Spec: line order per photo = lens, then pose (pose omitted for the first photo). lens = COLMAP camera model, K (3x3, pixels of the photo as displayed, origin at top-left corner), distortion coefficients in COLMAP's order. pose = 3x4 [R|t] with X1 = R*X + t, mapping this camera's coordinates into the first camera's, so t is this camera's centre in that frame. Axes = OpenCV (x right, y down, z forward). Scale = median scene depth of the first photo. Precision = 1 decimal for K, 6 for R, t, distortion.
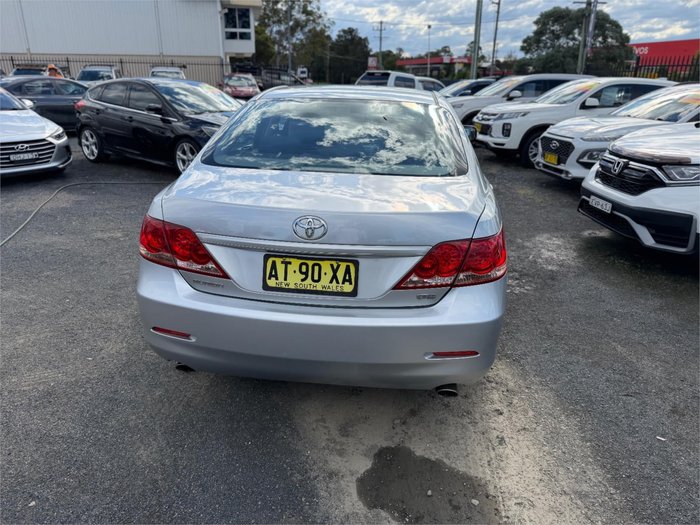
lens RADIAL K [[507.8, 0, 345.2], [0, 507.8, 256.6], [0, 0, 1]] dist [0.016247, -0.022634]
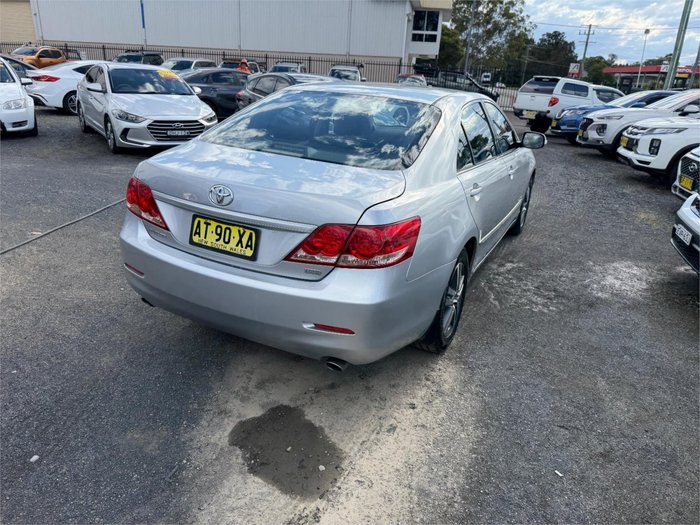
lens RADIAL K [[506.6, 0, 346.5], [0, 506.6, 253.2], [0, 0, 1]] dist [0.022527, -0.030645]
pose [[0.933495, 0.152961, -0.324330, 0.157960], [-0.156034, 0.987611, 0.016676, 0.002655], [0.322863, 0.035040, 0.945797, -0.003086]]
